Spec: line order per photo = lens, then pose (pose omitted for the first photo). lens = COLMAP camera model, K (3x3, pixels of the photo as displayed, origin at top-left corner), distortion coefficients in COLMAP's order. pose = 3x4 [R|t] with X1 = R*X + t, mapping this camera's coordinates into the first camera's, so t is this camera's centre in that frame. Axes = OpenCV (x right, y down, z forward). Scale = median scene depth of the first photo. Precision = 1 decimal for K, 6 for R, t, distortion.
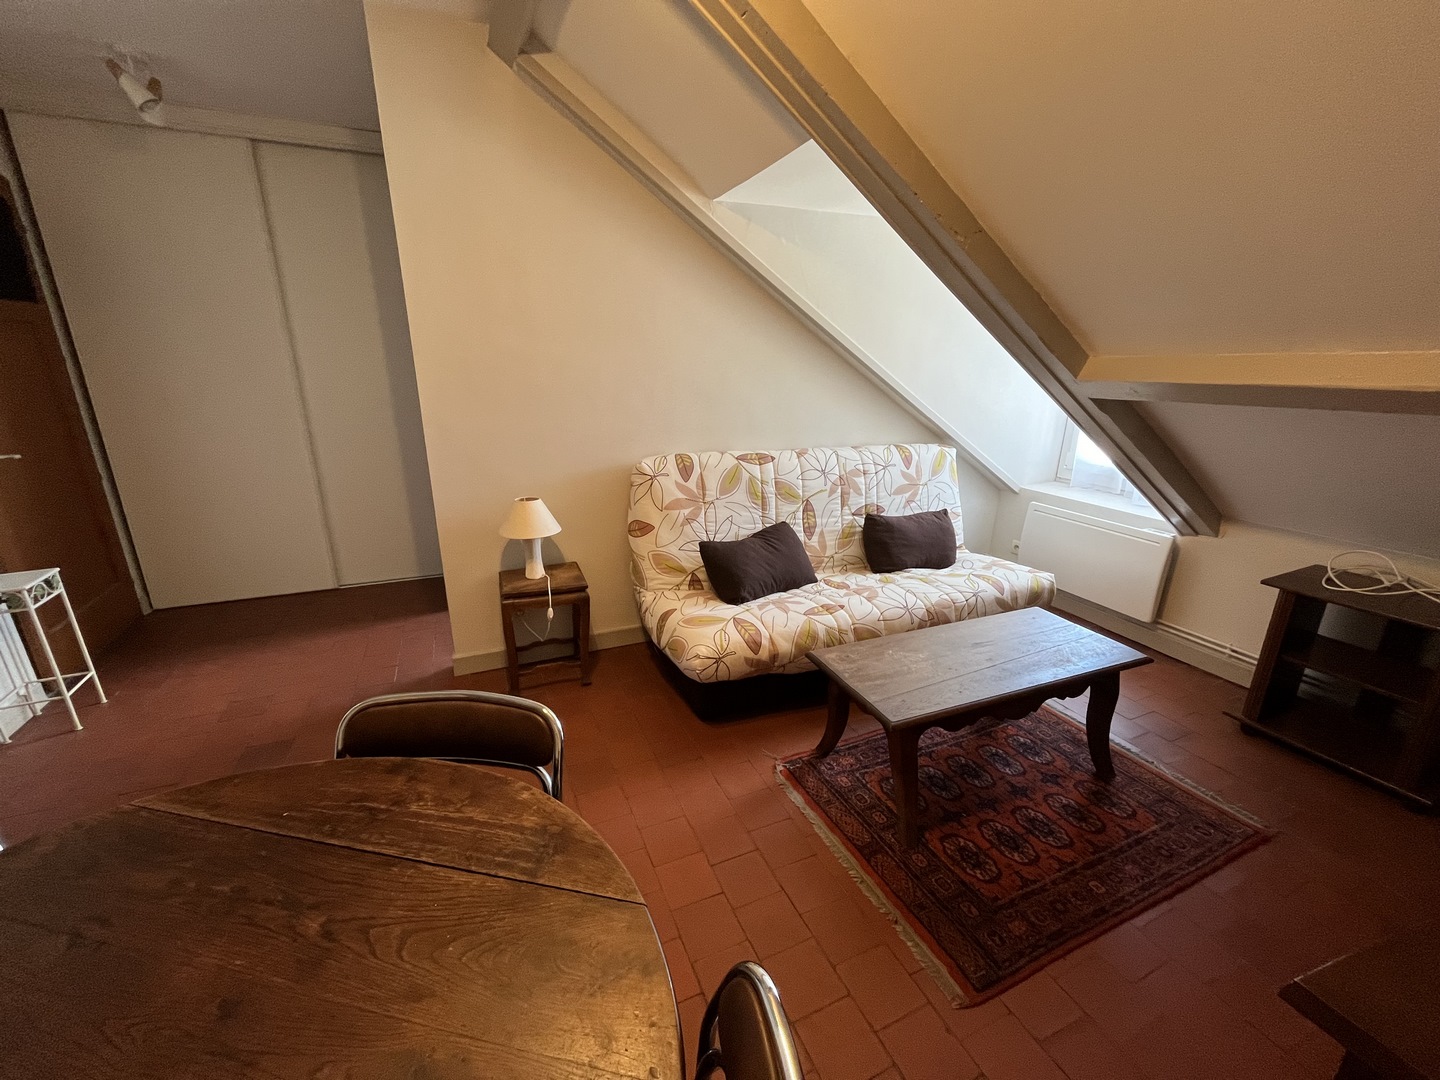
lens RADIAL K [[579.5, 0, 719.4], [0, 579.5, 544.2], [0, 0, 1]] dist [-0.001601, 0.000229]
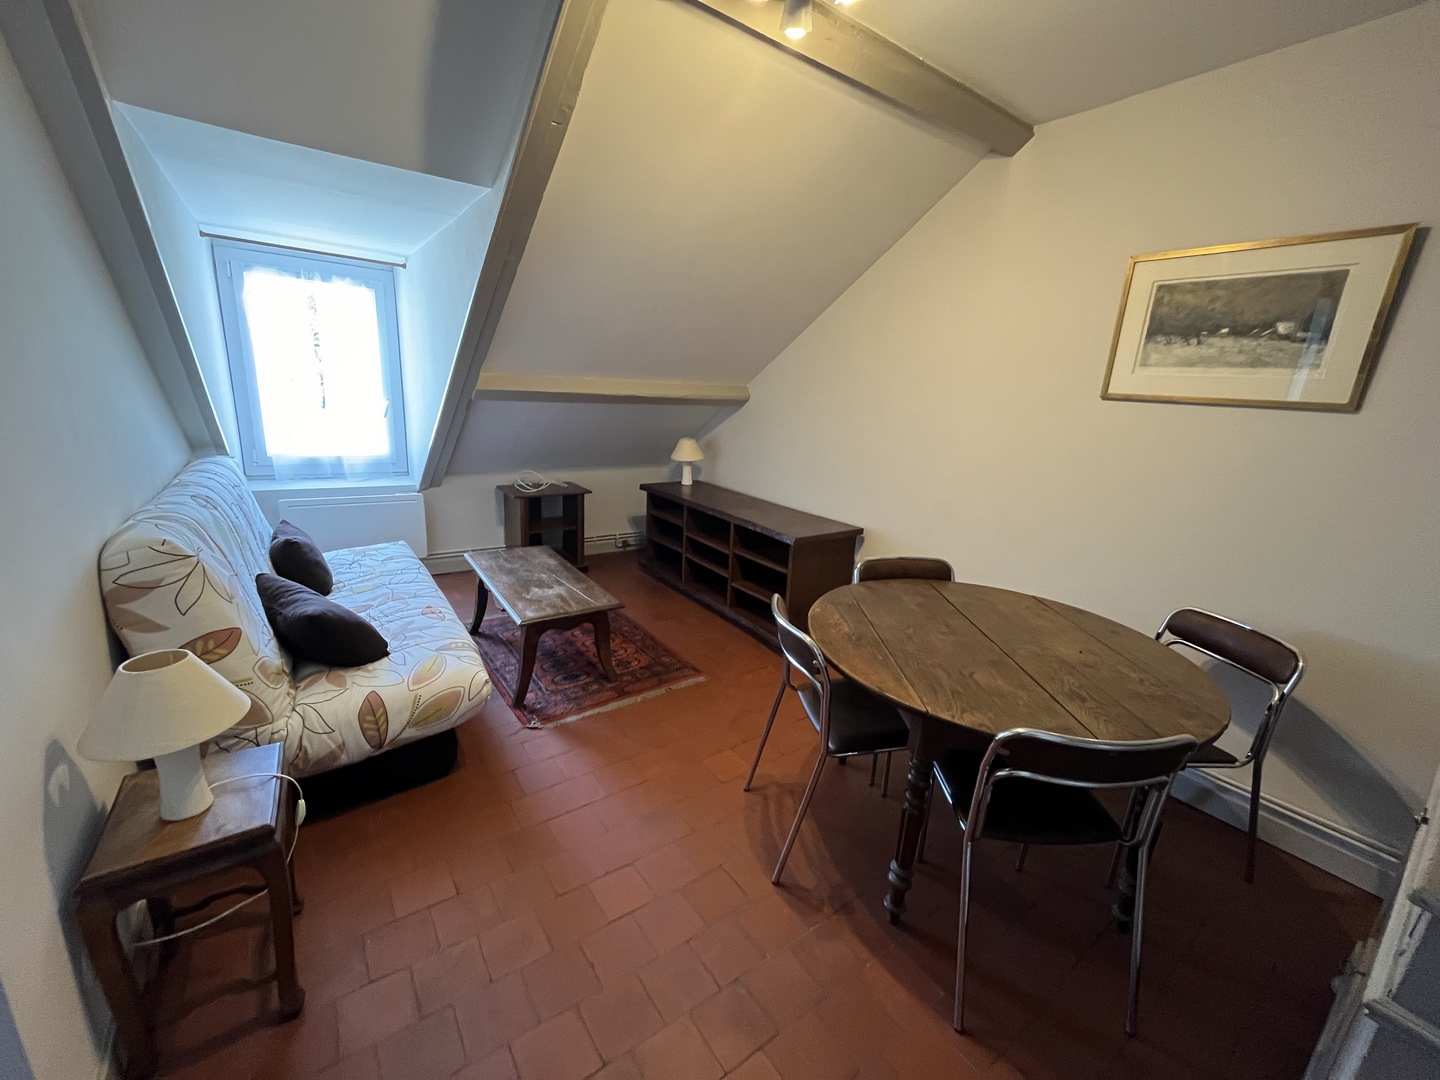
lens RADIAL K [[579.5, 0, 712.2], [0, 579.5, 537.3], [0, 0, 1]] dist [-0.001601, 0.000229]
pose [[-0.206017, -0.260871, 0.943135, -1.019620], [0.237233, 0.921743, 0.306775, -0.250032], [-0.949356, 0.286944, -0.128007, 0.739112]]
